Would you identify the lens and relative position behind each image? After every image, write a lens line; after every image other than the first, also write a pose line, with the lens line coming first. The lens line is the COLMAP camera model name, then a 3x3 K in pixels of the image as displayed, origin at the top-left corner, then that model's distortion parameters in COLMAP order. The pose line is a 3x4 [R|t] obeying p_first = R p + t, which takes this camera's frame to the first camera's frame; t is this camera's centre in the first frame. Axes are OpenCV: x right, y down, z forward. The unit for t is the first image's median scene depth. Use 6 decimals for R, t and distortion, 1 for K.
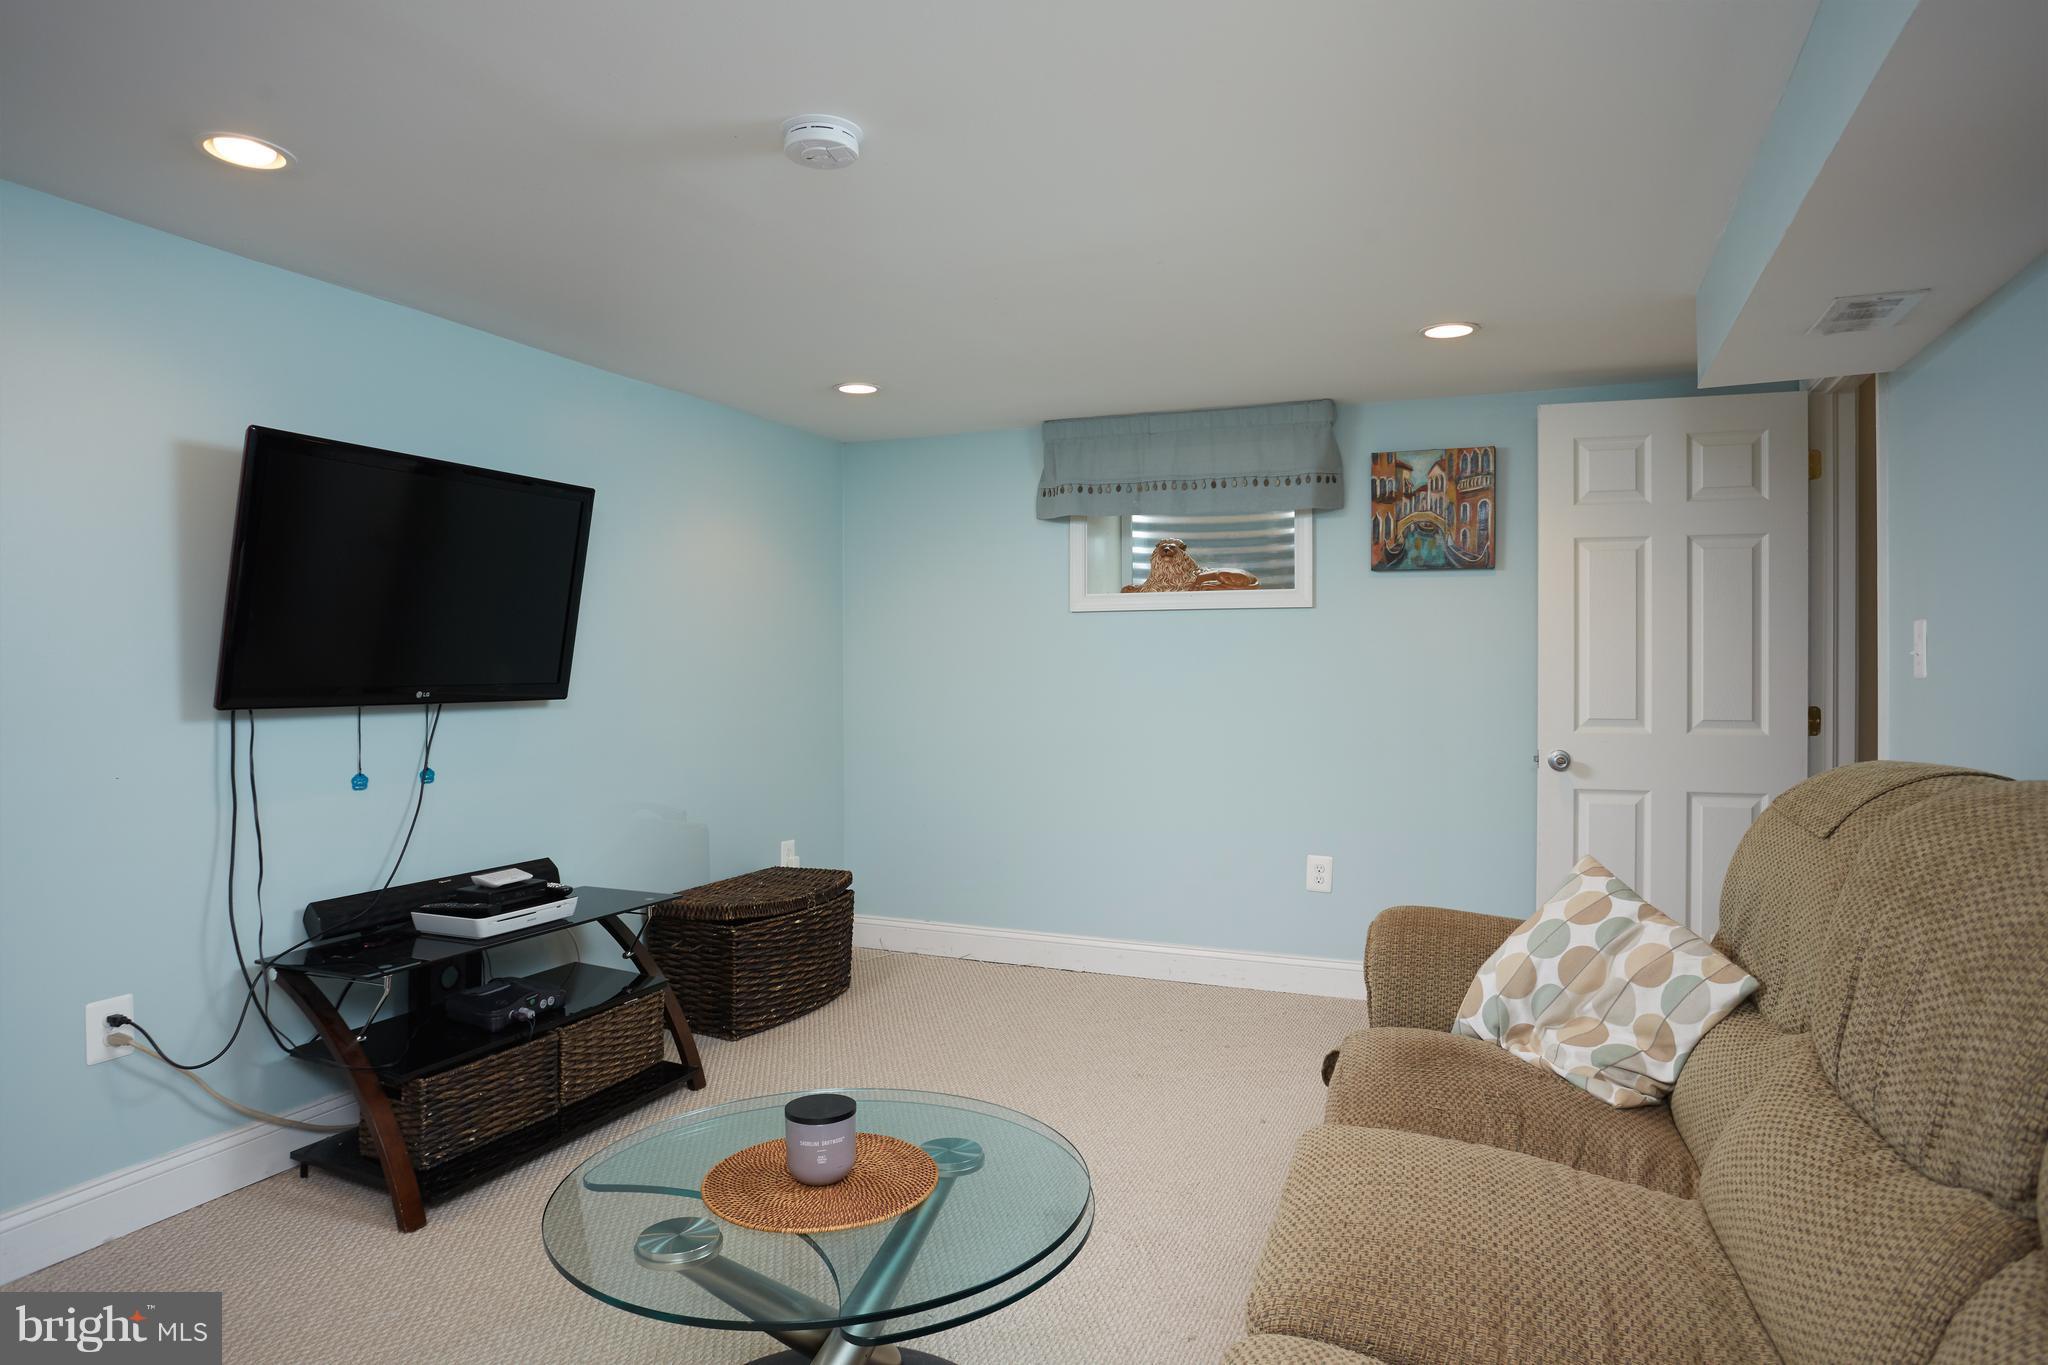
lens RADIAL K [[1156.4, 0, 1022.8], [0, 1156.4, 680.6], [0, 0, 1]] dist [-0.035829, -0.000135]
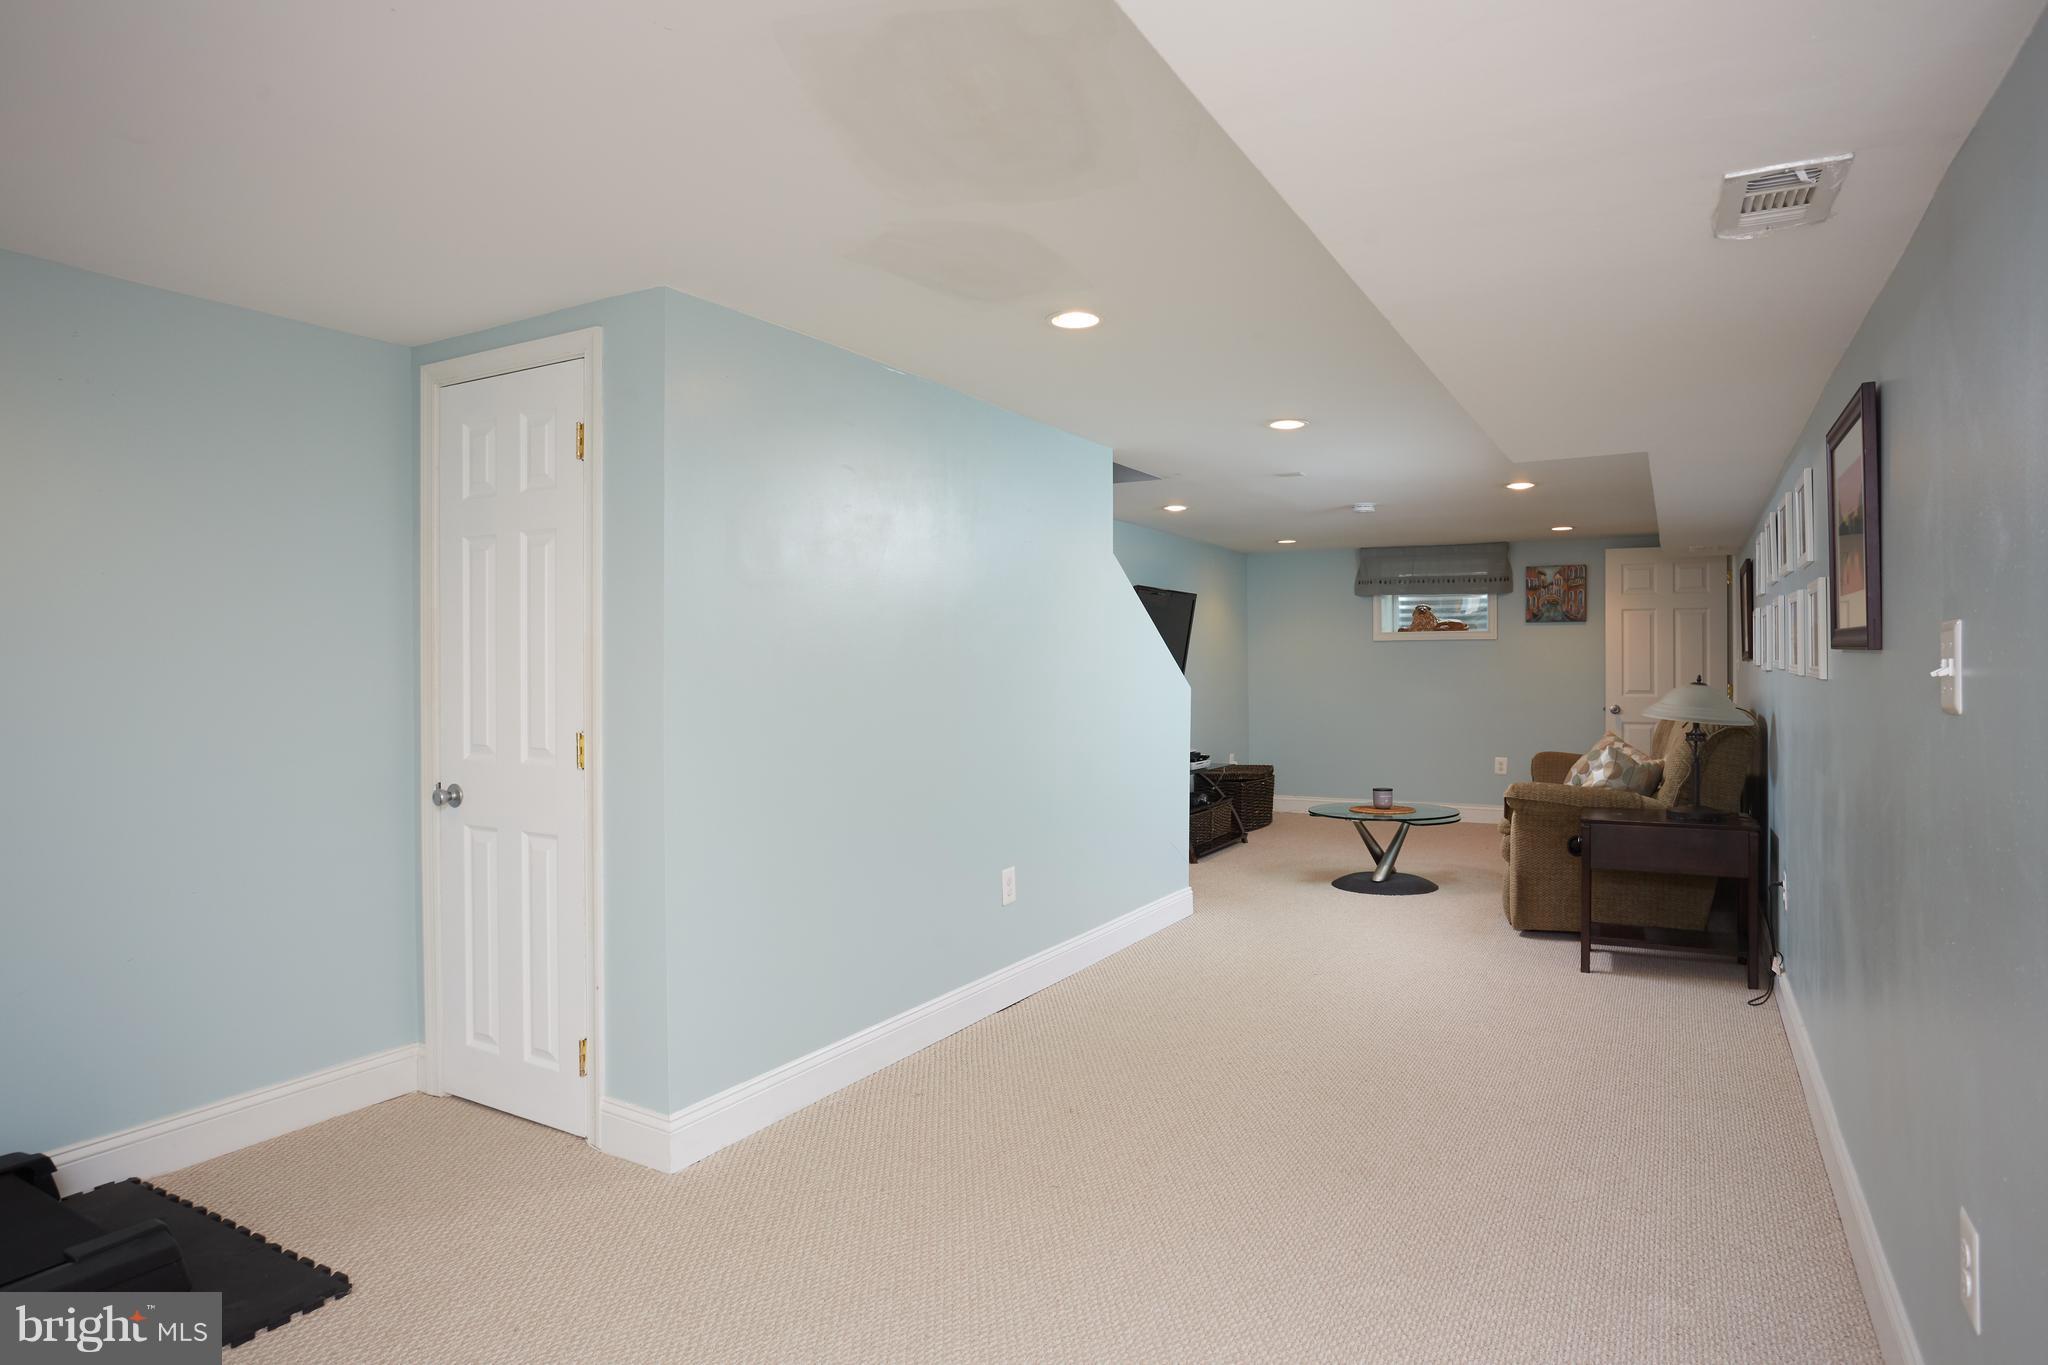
lens RADIAL K [[1156.4, 0, 1024.5], [0, 1156.4, 674.6], [0, 0, 1]] dist [-0.035829, -0.000135]
pose [[0.995443, -0.003758, -0.095287, -0.423641], [0.003412, 0.999987, -0.003788, 0.006039], [0.095300, 0.003446, 0.995443, -1.215856]]
